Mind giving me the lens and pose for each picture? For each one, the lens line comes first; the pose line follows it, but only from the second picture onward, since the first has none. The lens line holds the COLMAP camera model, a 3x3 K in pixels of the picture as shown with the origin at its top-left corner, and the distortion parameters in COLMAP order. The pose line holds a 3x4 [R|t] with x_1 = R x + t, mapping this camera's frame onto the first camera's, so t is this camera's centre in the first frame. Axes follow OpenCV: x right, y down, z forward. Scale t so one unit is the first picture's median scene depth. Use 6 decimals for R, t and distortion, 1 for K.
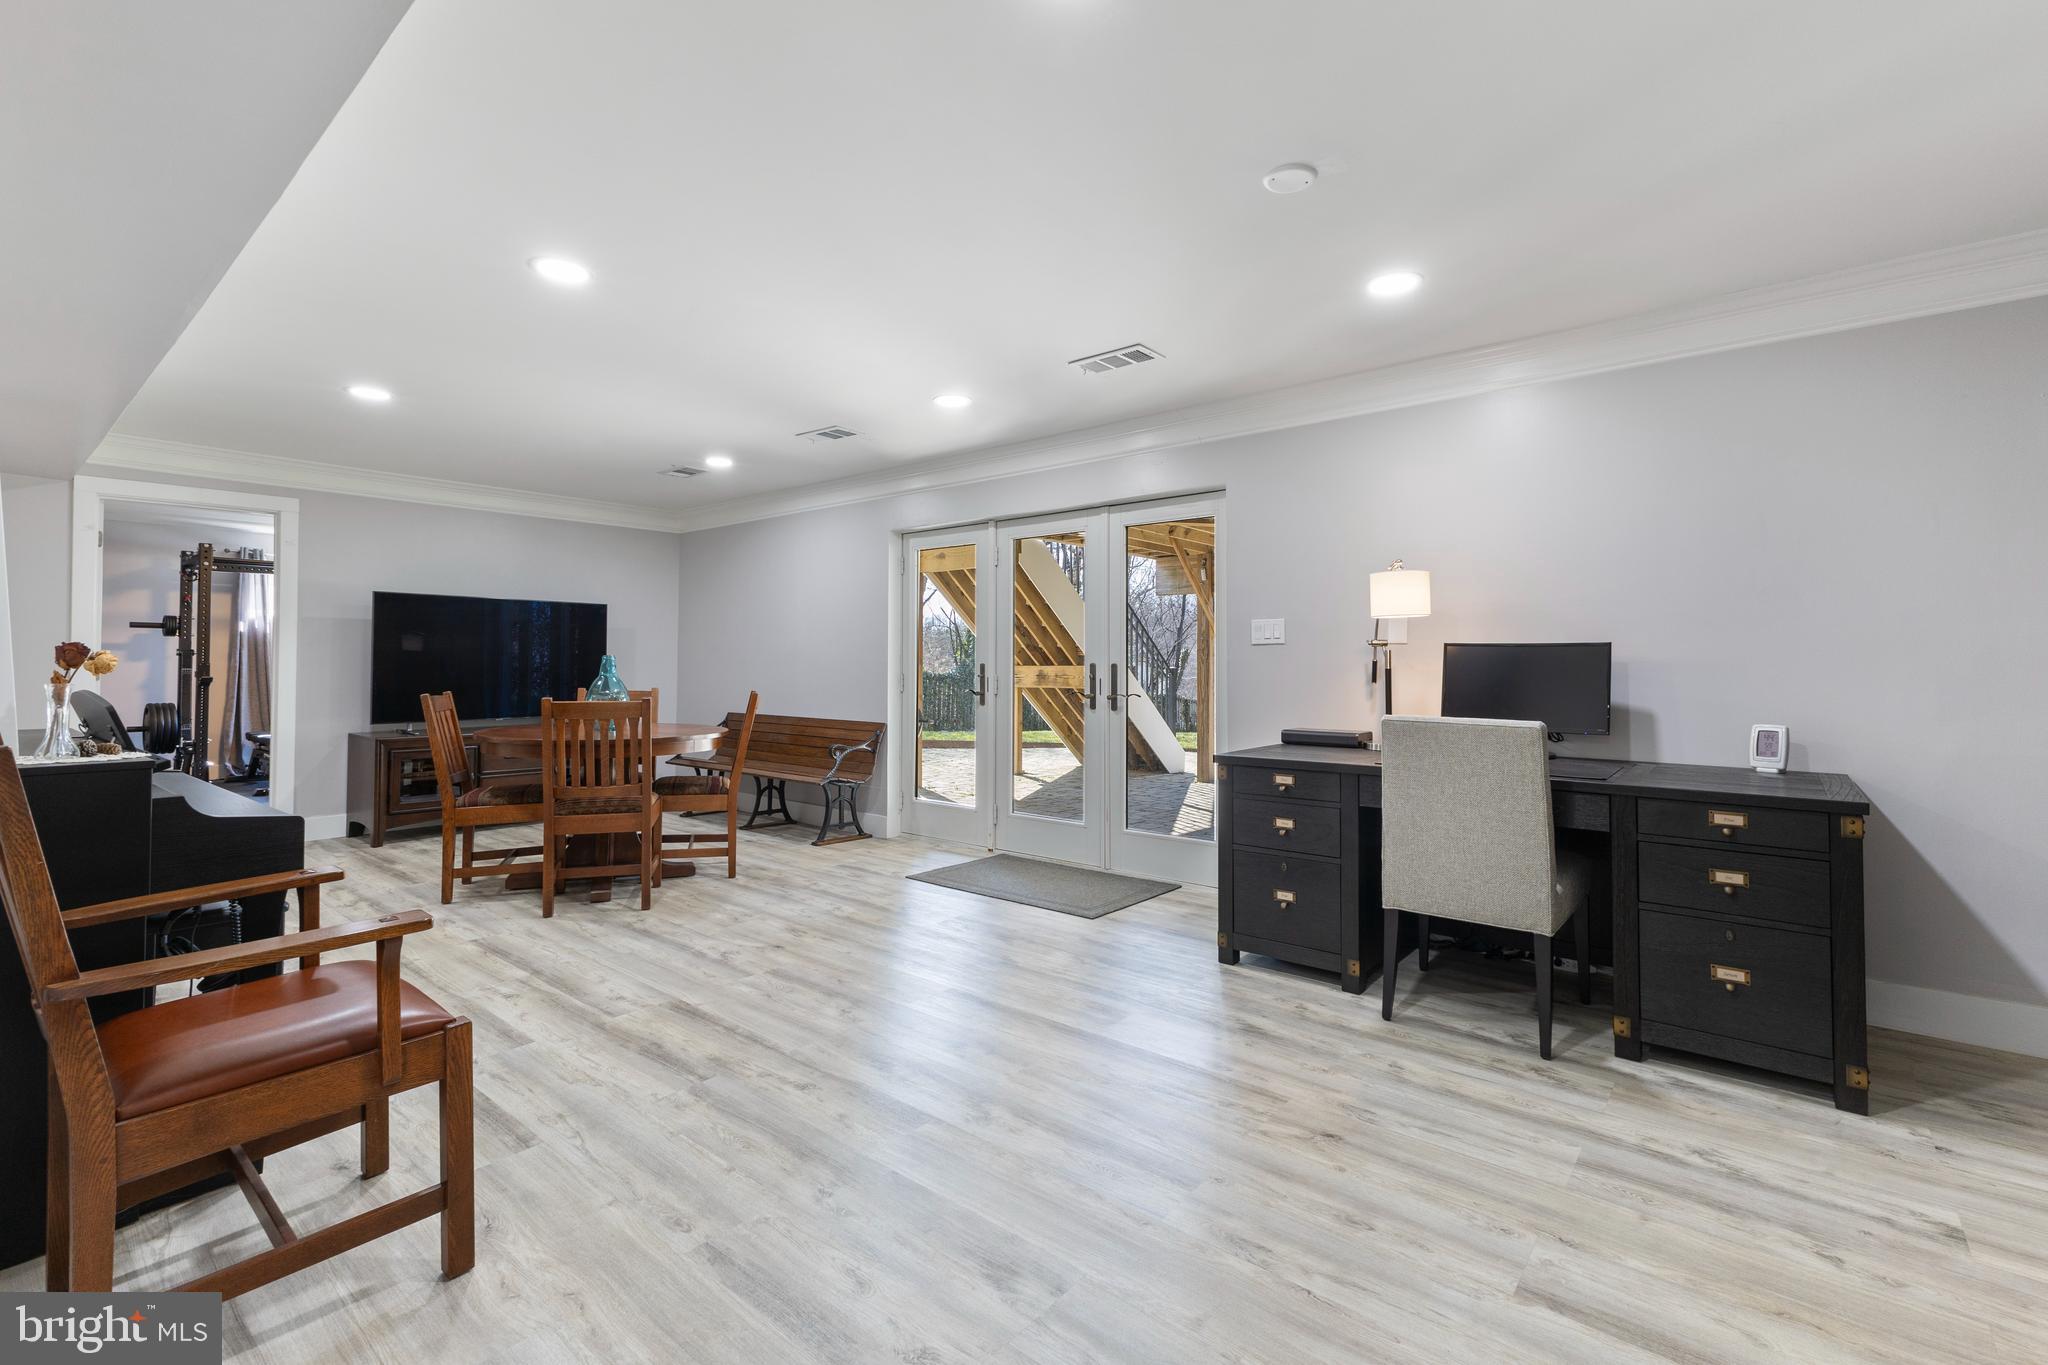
lens RADIAL K [[883.3, 0, 1027.2], [0, 883.3, 668.8], [0, 0, 1]] dist [0.011567, -0.001738]
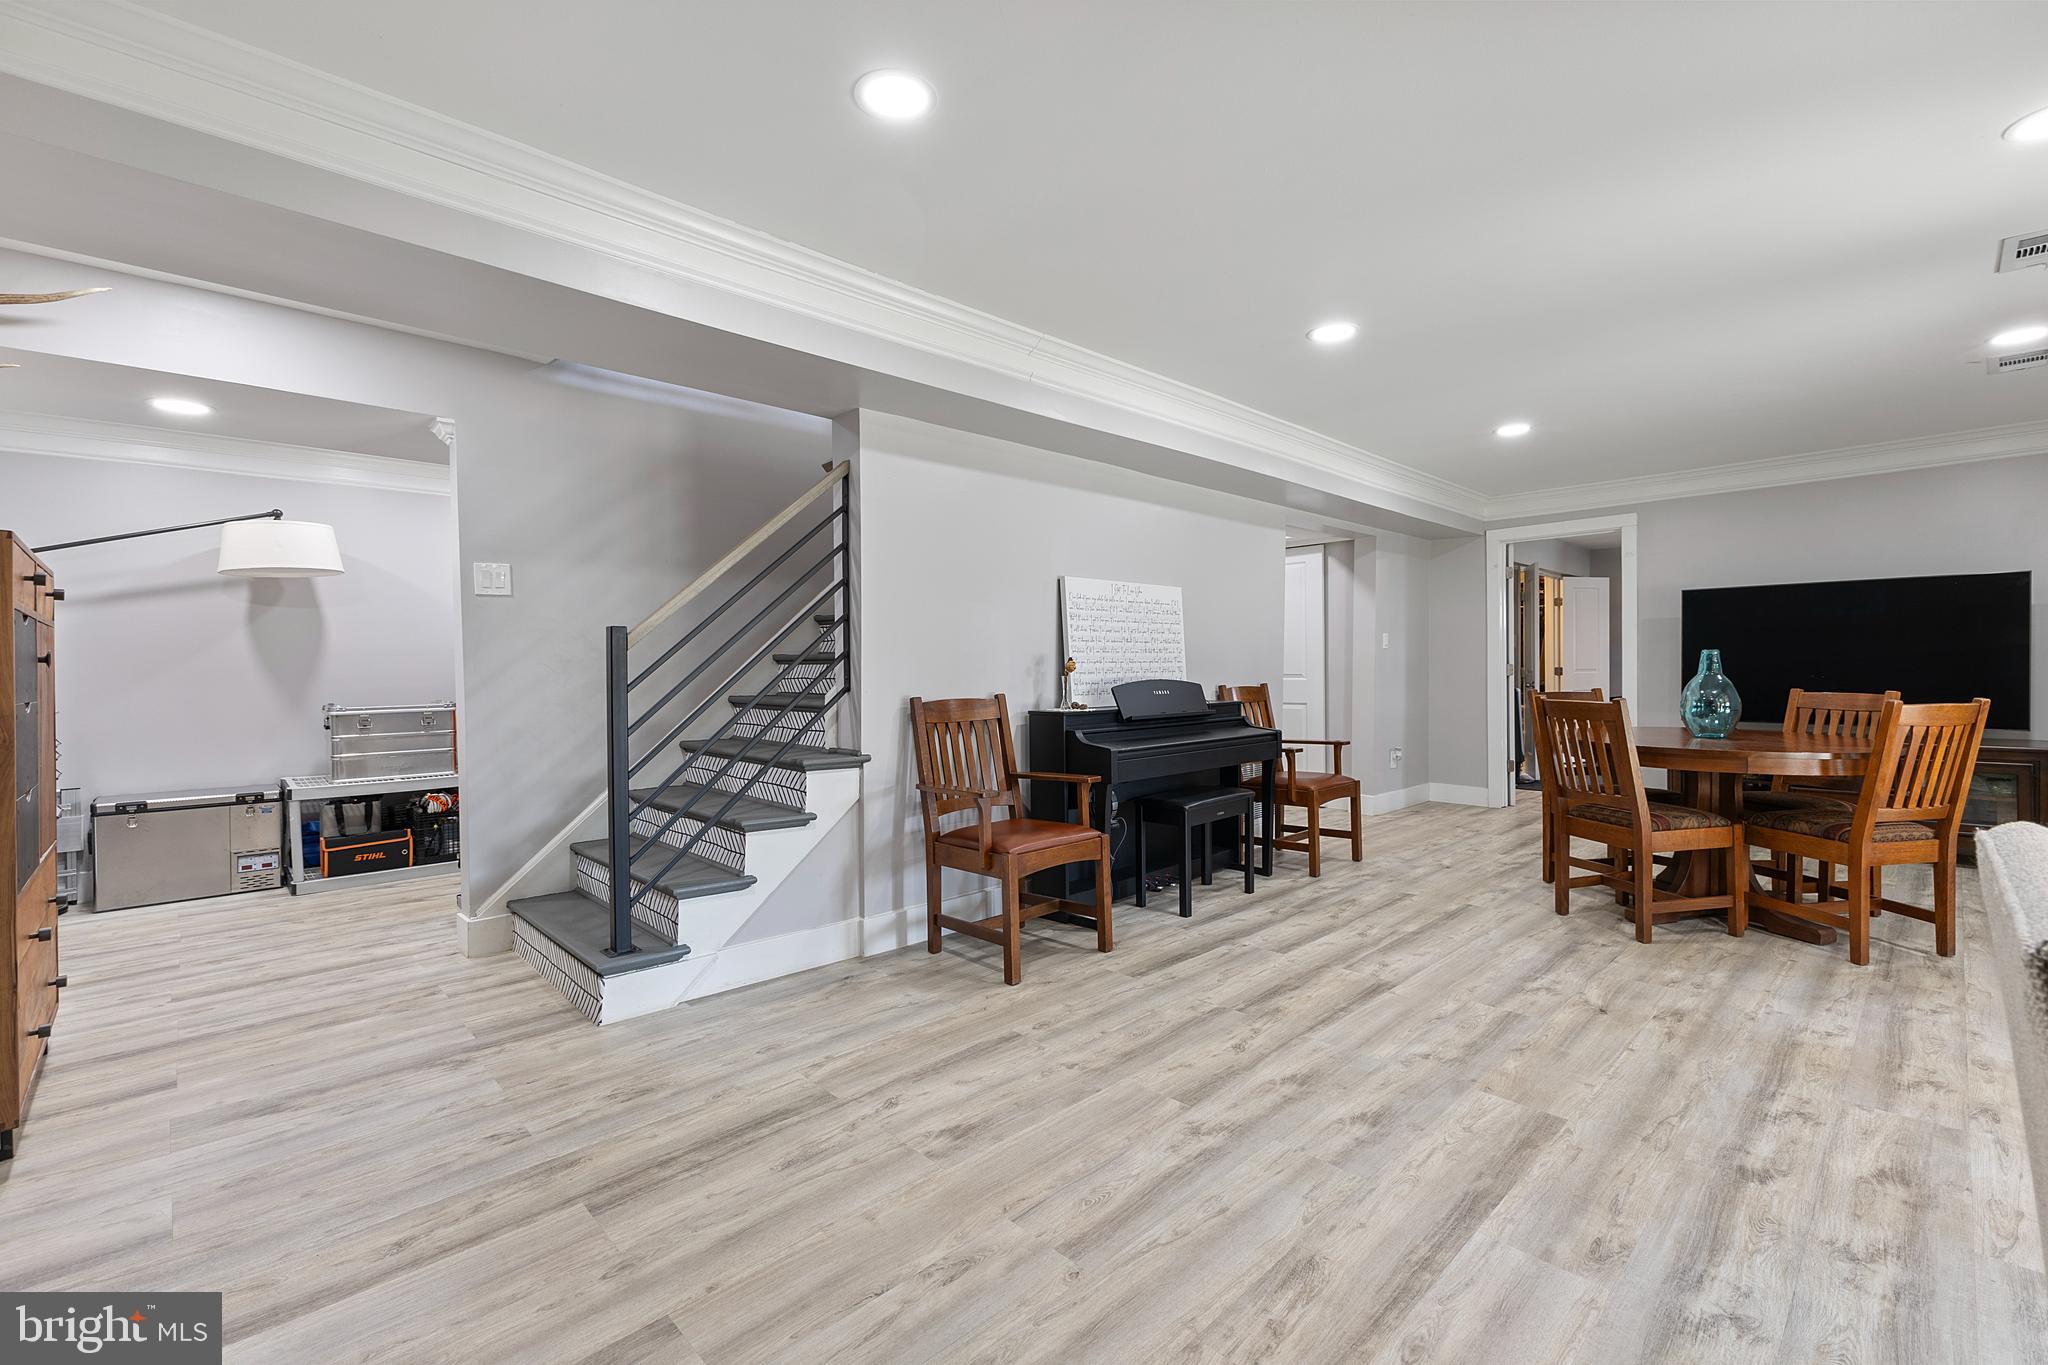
lens RADIAL K [[883.3, 0, 1026.8], [0, 883.3, 676.9], [0, 0, 1]] dist [0.011567, -0.001738]
pose [[-0.104743, 0.008036, -0.994467, 0.686891], [0.007925, 0.999942, 0.007245, 0.001573], [0.994468, -0.007122, -0.104801, 0.681645]]
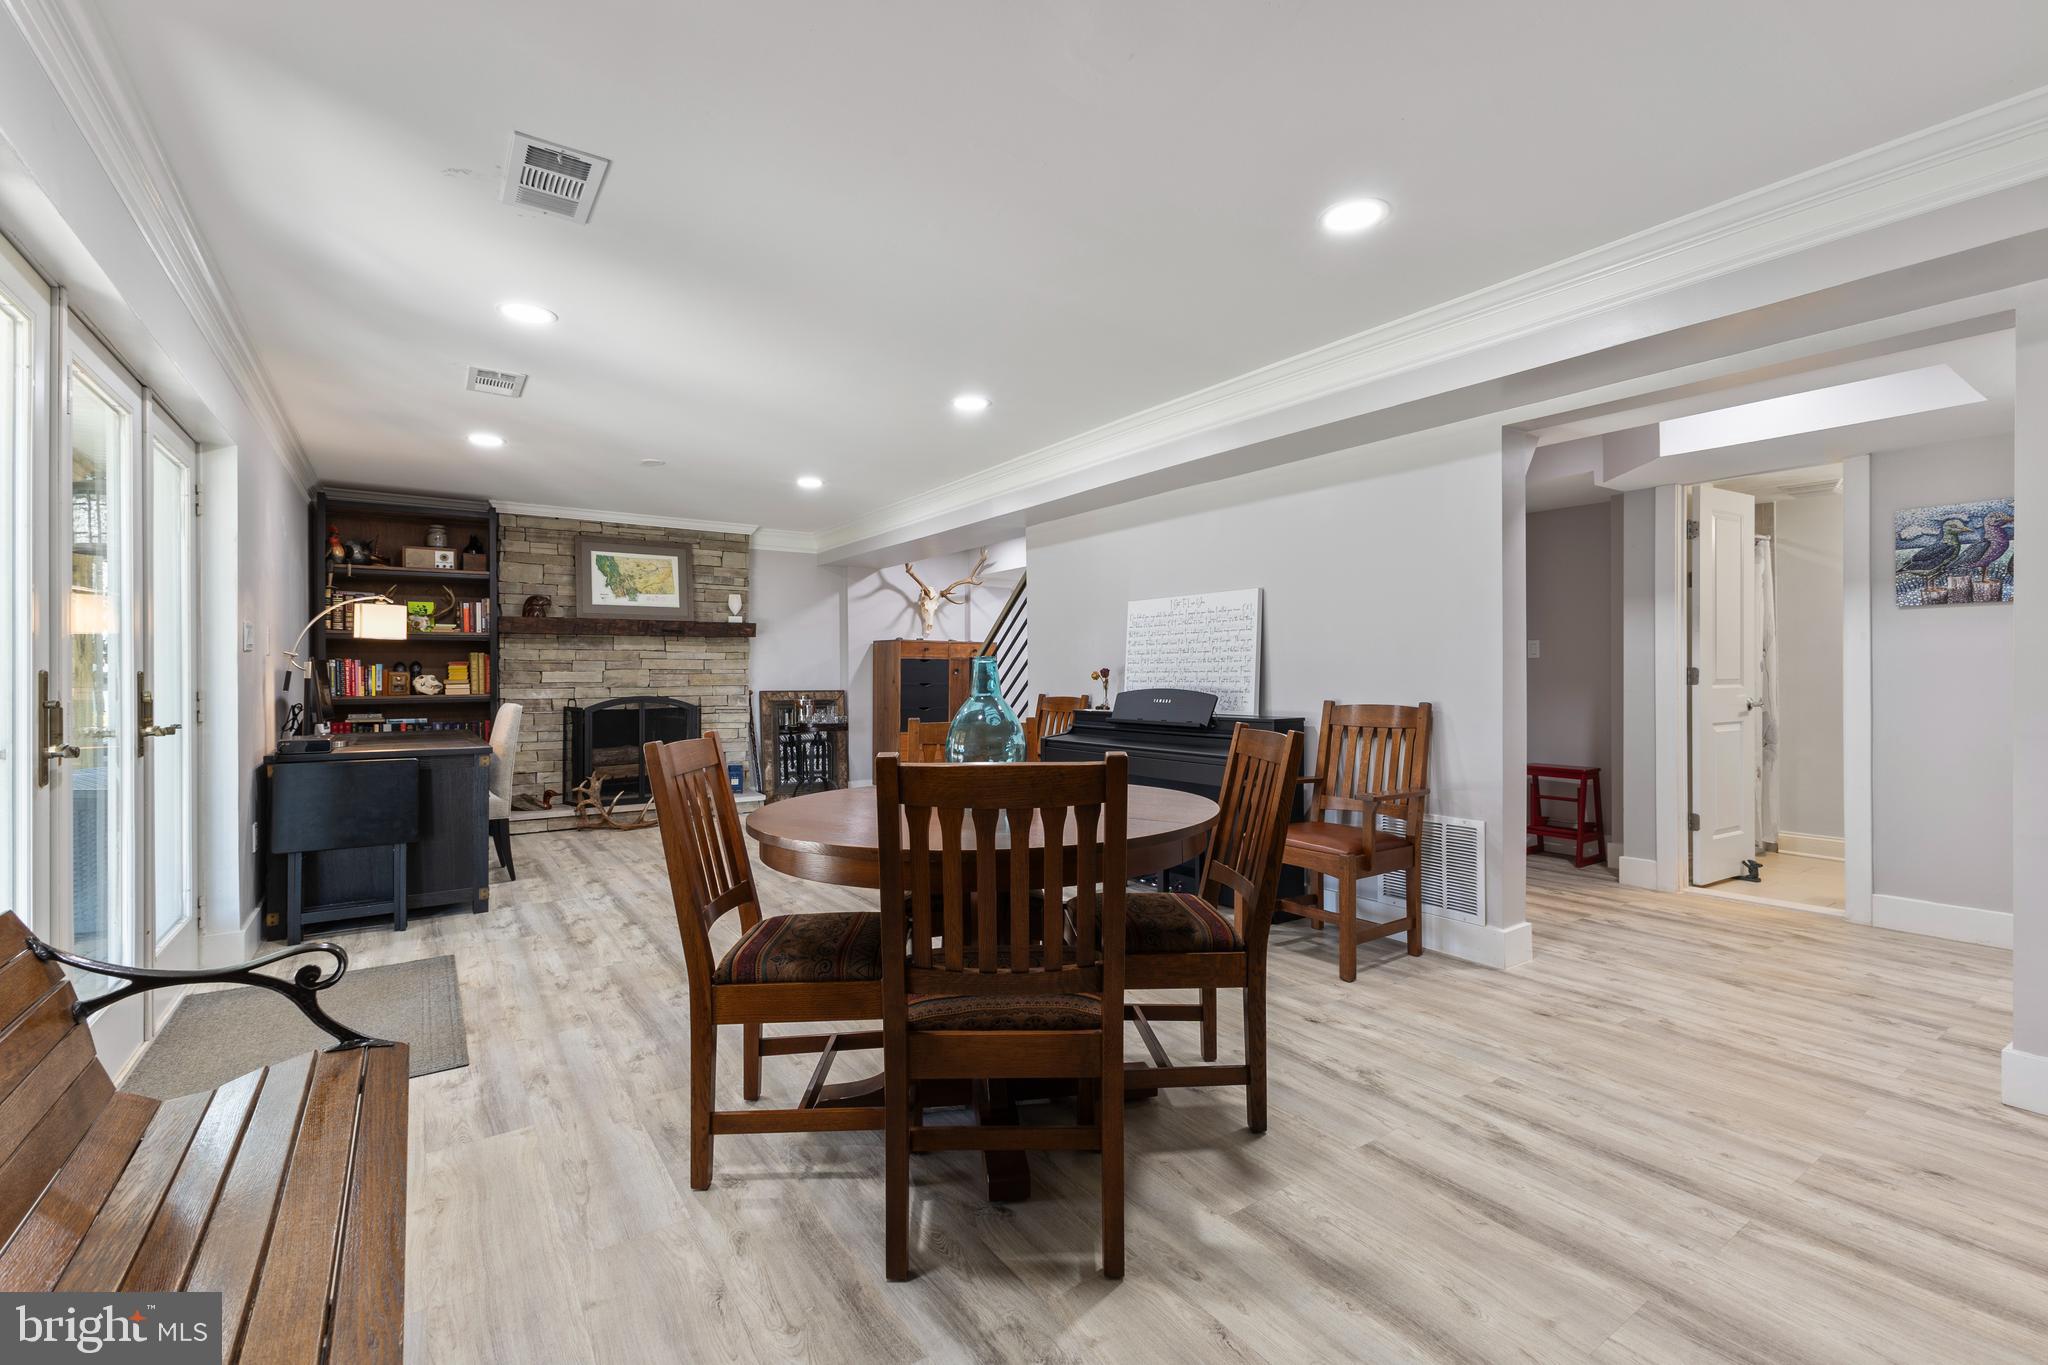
lens RADIAL K [[883.3, 0, 1025.3], [0, 883.3, 679.0], [0, 0, 1]] dist [0.011567, -0.001738]
pose [[-0.963698, -0.003849, 0.266966, -0.938321], [-0.003483, 0.999992, 0.001844, -0.000237], [-0.266971, 0.000847, -0.963704, 2.261641]]
